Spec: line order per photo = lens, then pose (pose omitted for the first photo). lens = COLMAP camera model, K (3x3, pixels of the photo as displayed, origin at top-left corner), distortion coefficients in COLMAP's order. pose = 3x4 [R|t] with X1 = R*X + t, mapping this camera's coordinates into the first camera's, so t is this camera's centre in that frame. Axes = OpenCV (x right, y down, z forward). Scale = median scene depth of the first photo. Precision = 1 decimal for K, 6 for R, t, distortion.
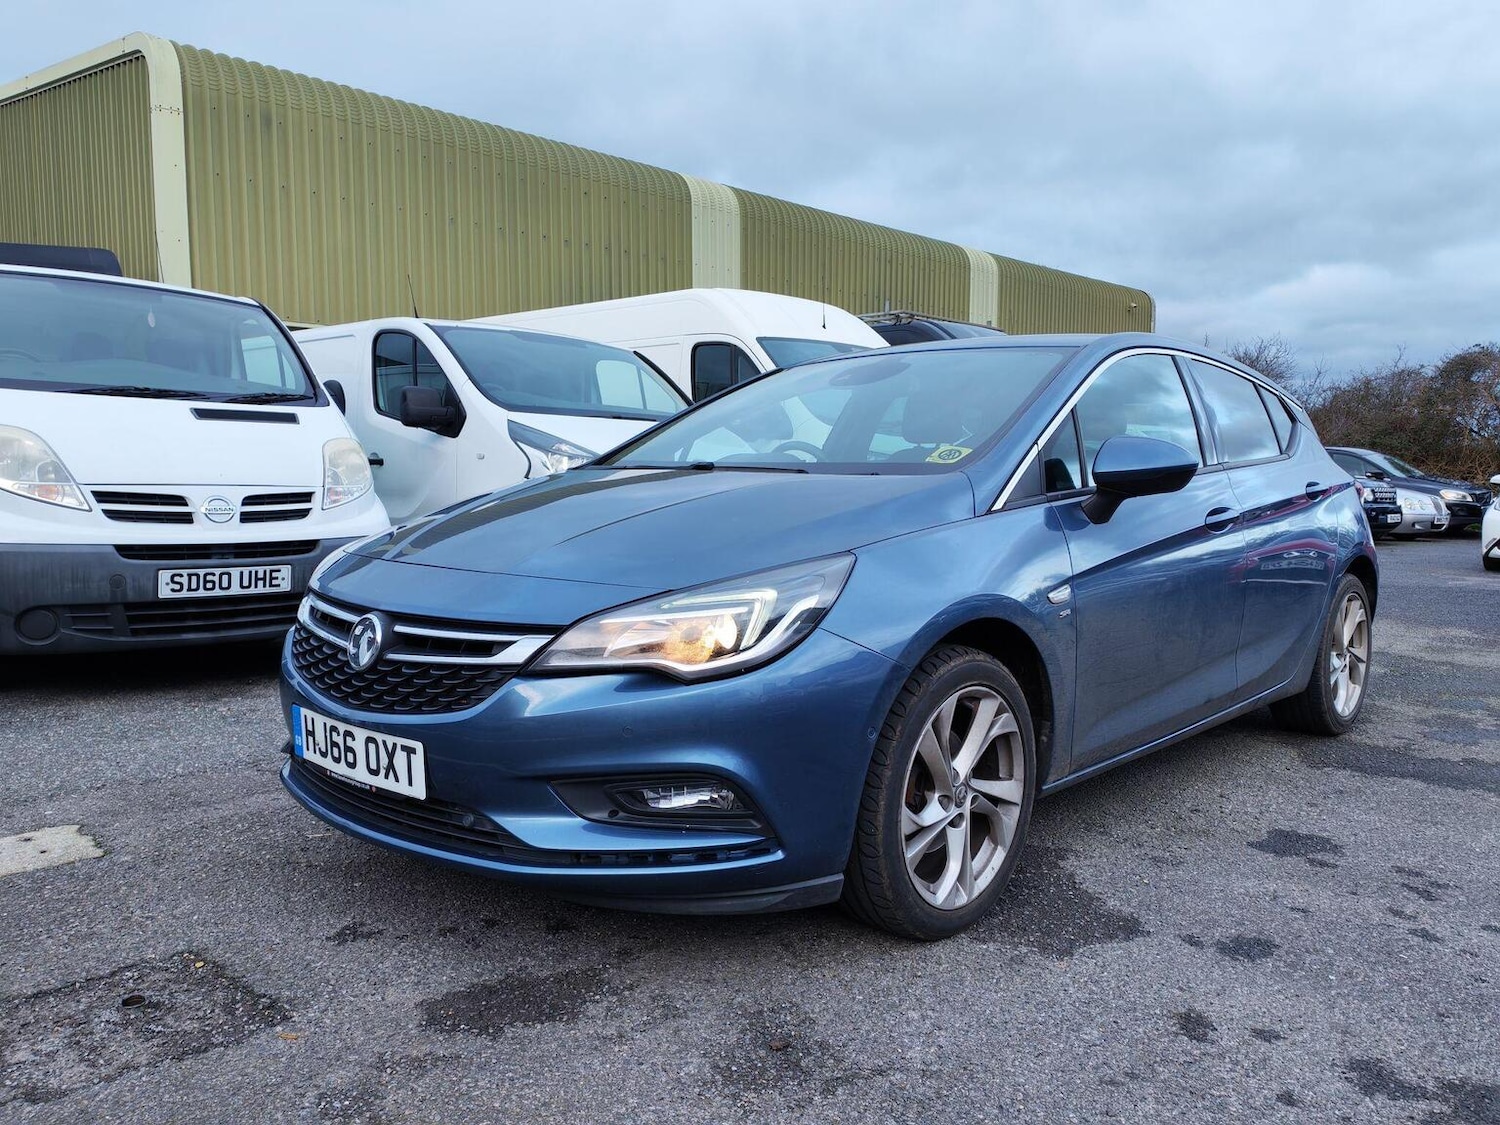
lens RADIAL K [[1125.7, 0, 750.9], [0, 1125.7, 583.2], [0, 0, 1]] dist [0.070470, -0.077294]
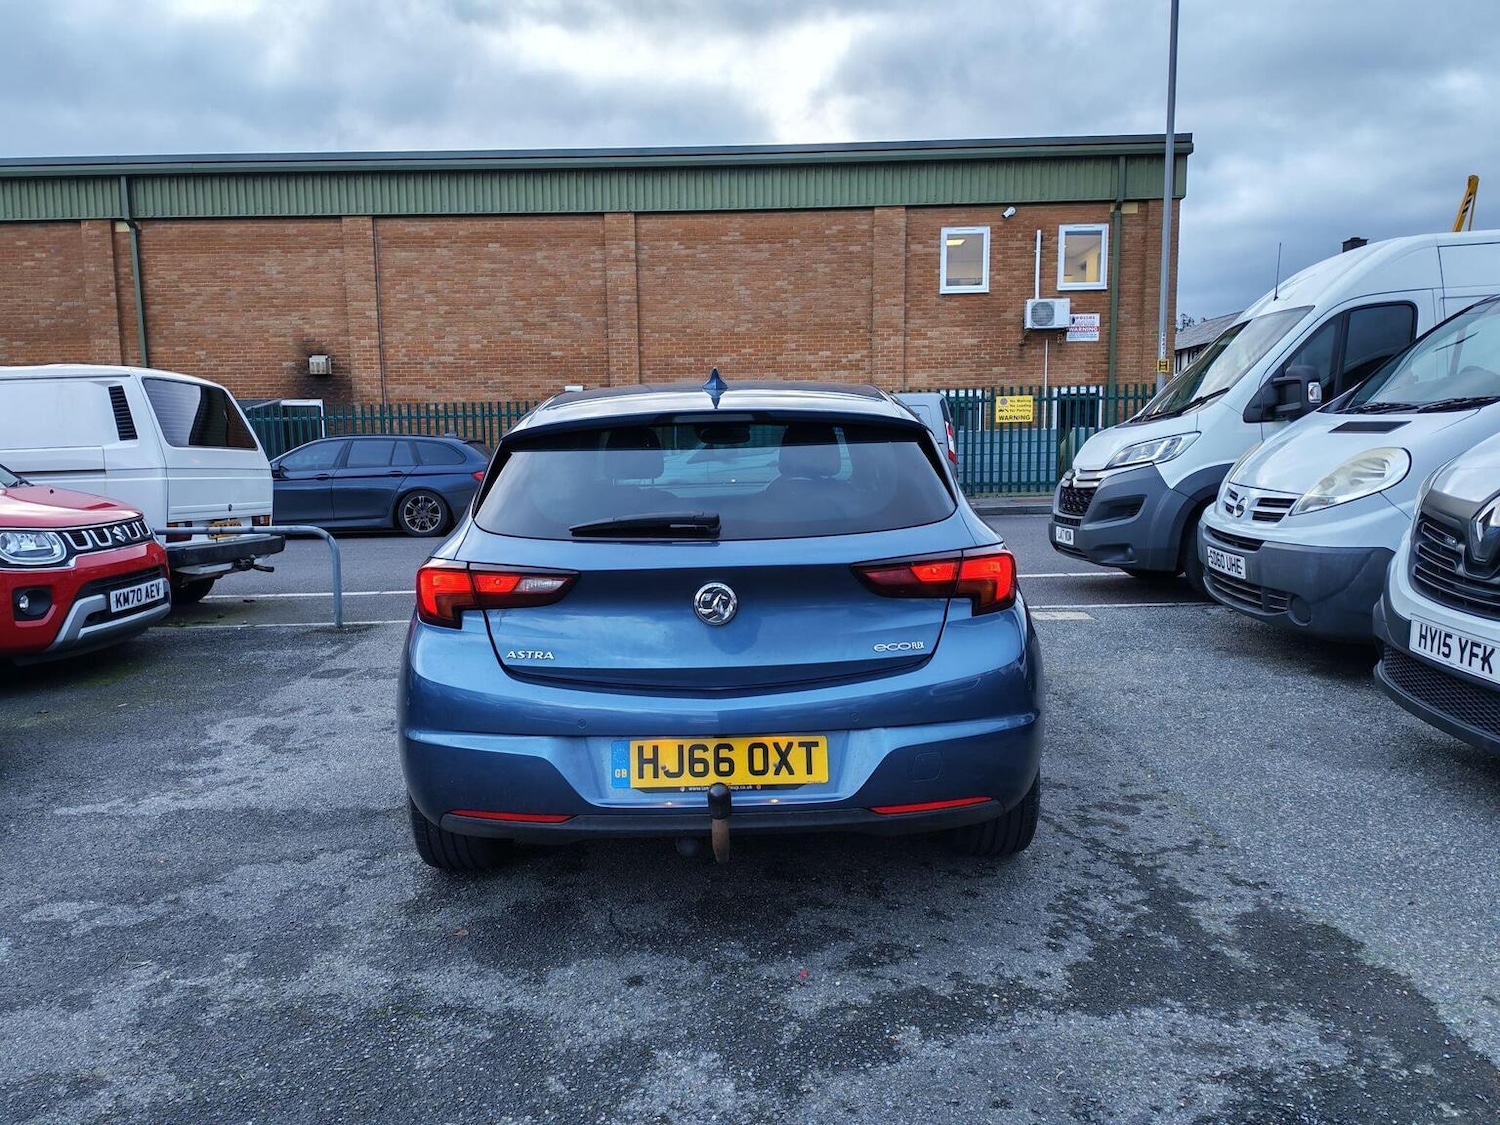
lens RADIAL K [[1120.7, 0, 729.5], [0, 1120.7, 563.9], [0, 0, 1]] dist [0.086410, -0.104320]
pose [[-0.732847, 0.088502, -0.674613, 1.486360], [-0.053697, 0.980888, 0.187015, -0.381597], [0.678271, 0.173278, -0.714089, 2.790287]]
